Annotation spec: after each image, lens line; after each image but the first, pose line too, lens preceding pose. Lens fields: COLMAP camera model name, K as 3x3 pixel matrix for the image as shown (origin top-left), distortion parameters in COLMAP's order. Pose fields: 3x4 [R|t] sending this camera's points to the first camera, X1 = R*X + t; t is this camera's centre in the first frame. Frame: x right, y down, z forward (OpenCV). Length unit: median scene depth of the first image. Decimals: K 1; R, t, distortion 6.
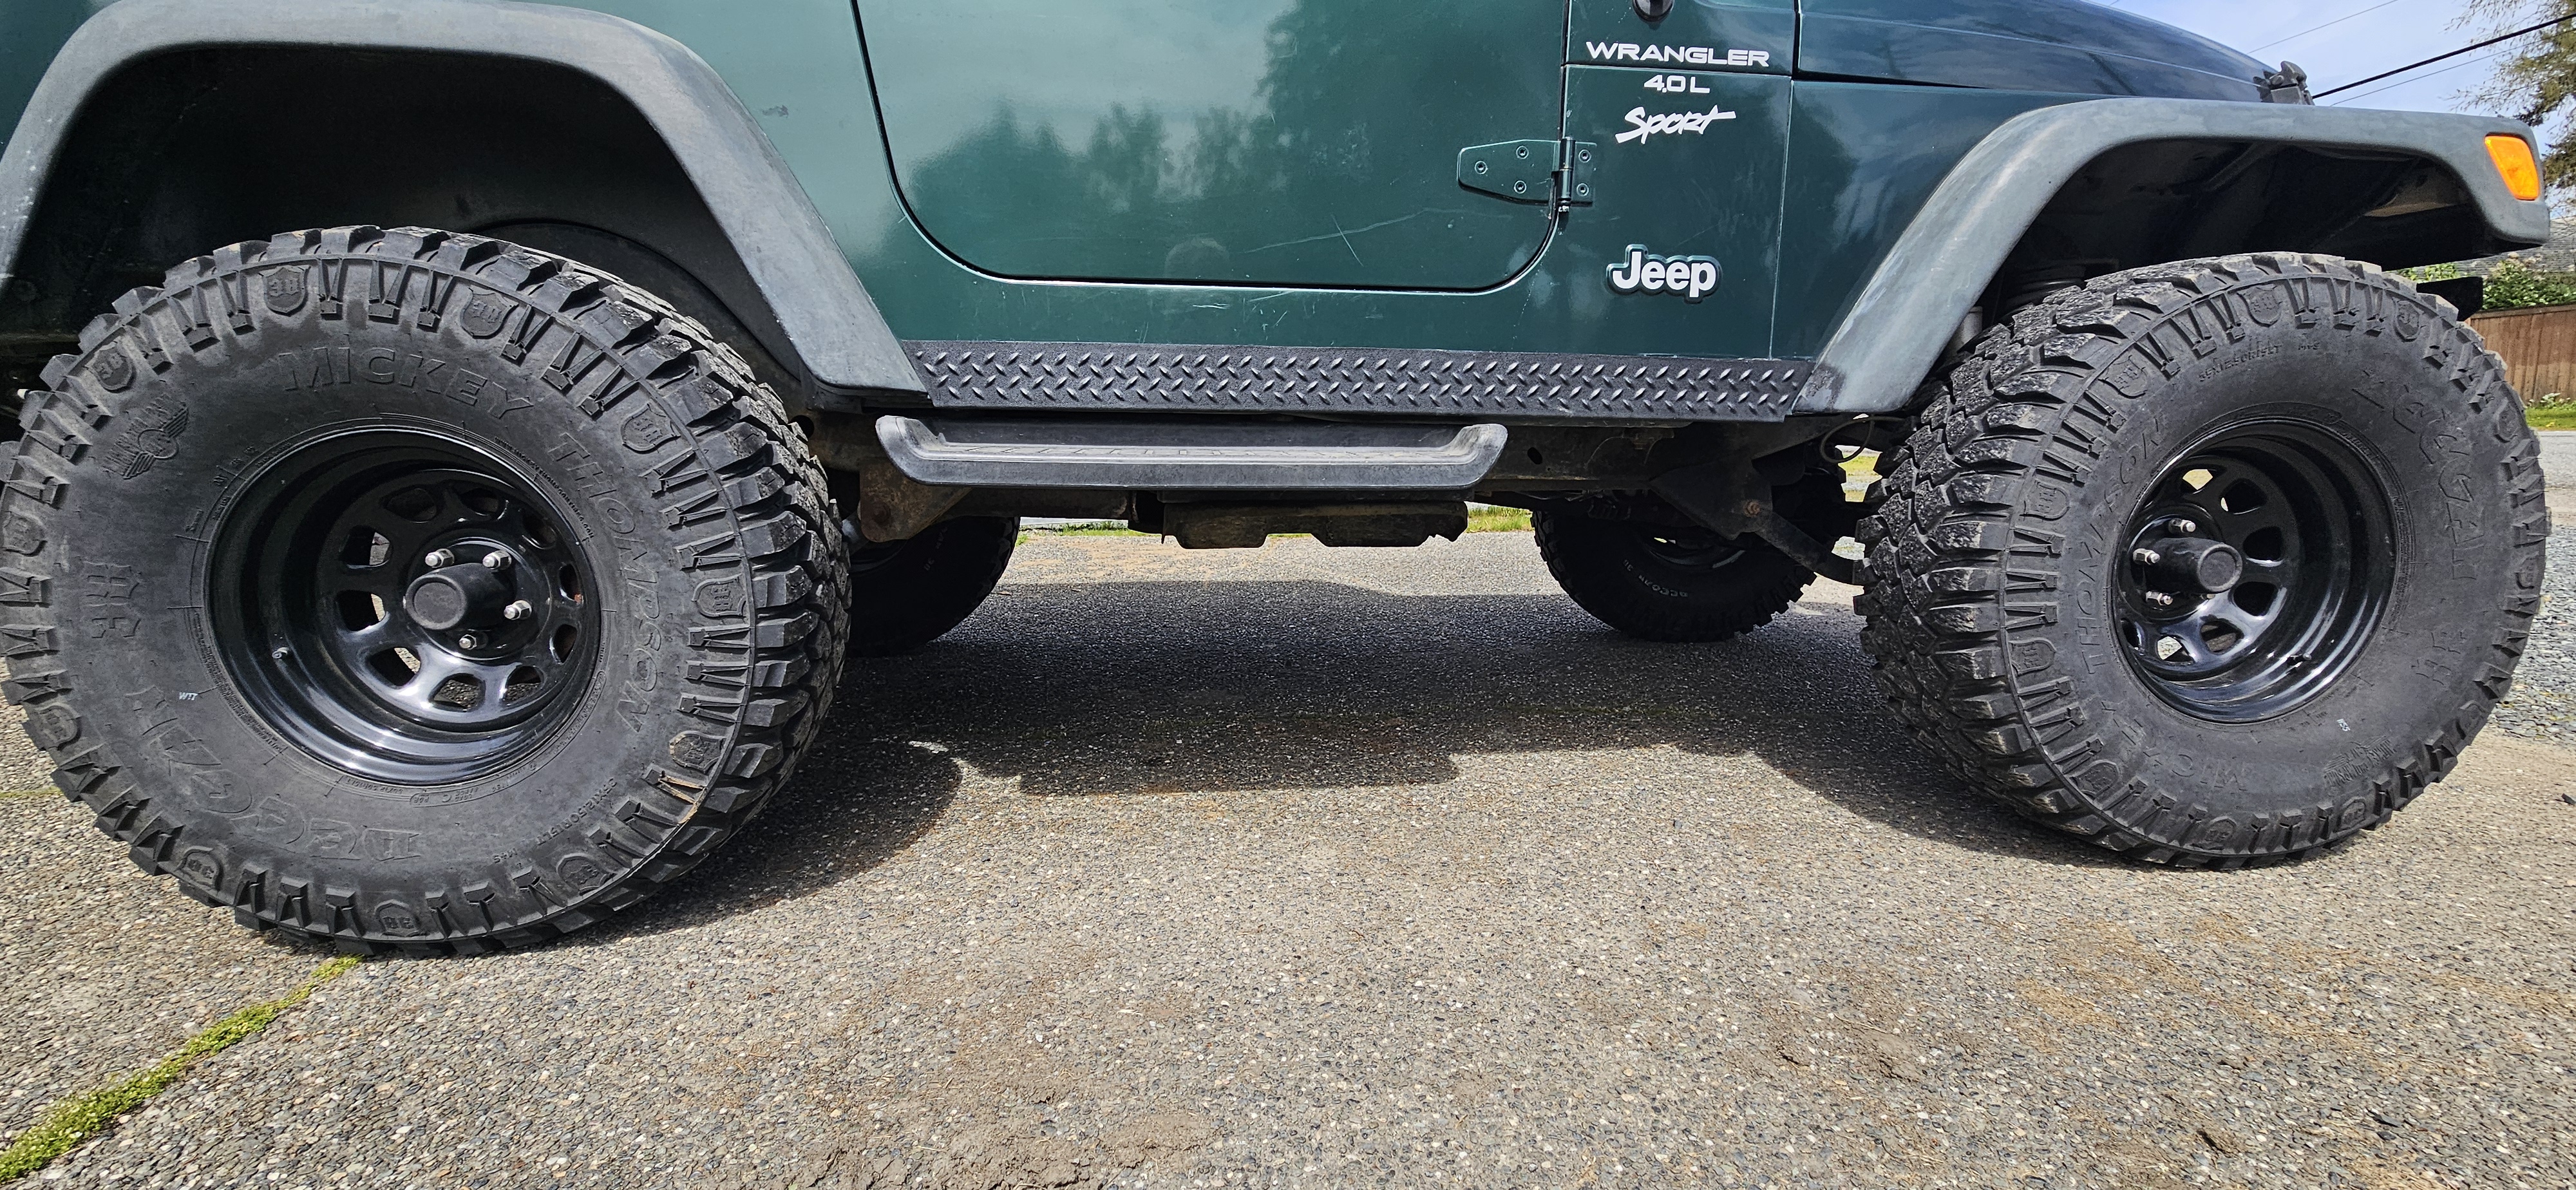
lens RADIAL K [[1047.6, 0, 1284.2], [0, 1047.6, 574.3], [0, 0, 1]] dist [0.003453, -0.000858]
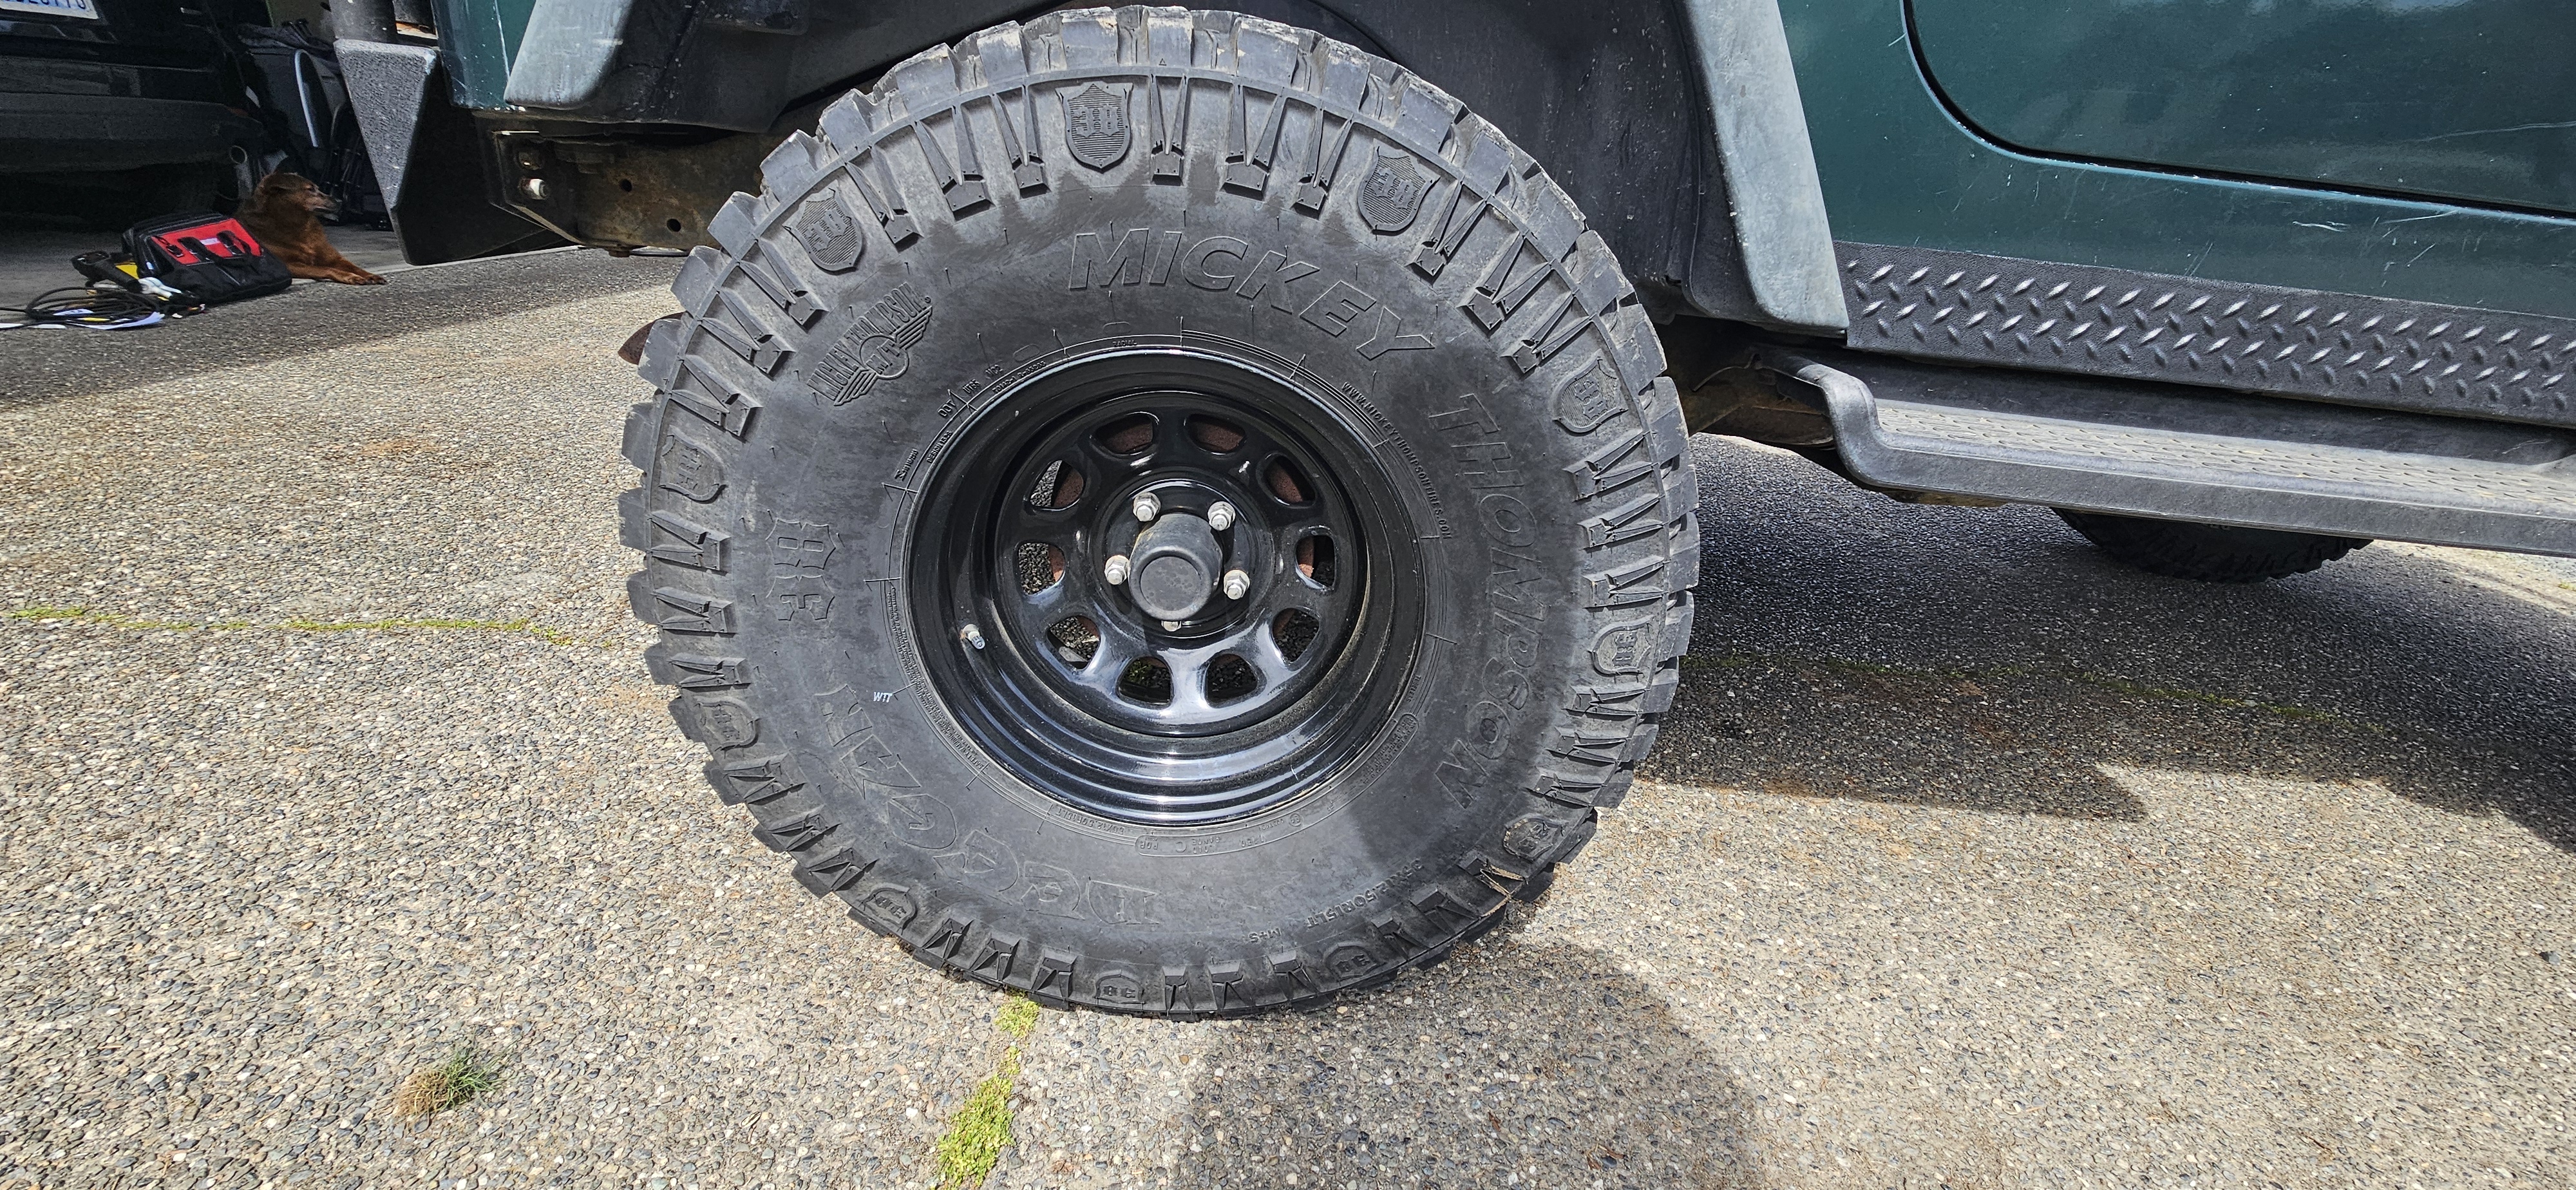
lens RADIAL K [[1047.6, 0, 1284.2], [0, 1047.6, 574.3], [0, 0, 1]] dist [0.003453, -0.000858]
pose [[0.990918, 0.119697, -0.061278, -0.754509], [-0.102032, 0.966095, 0.237171, -0.170321], [0.087589, -0.228764, 0.969533, 0.351614]]
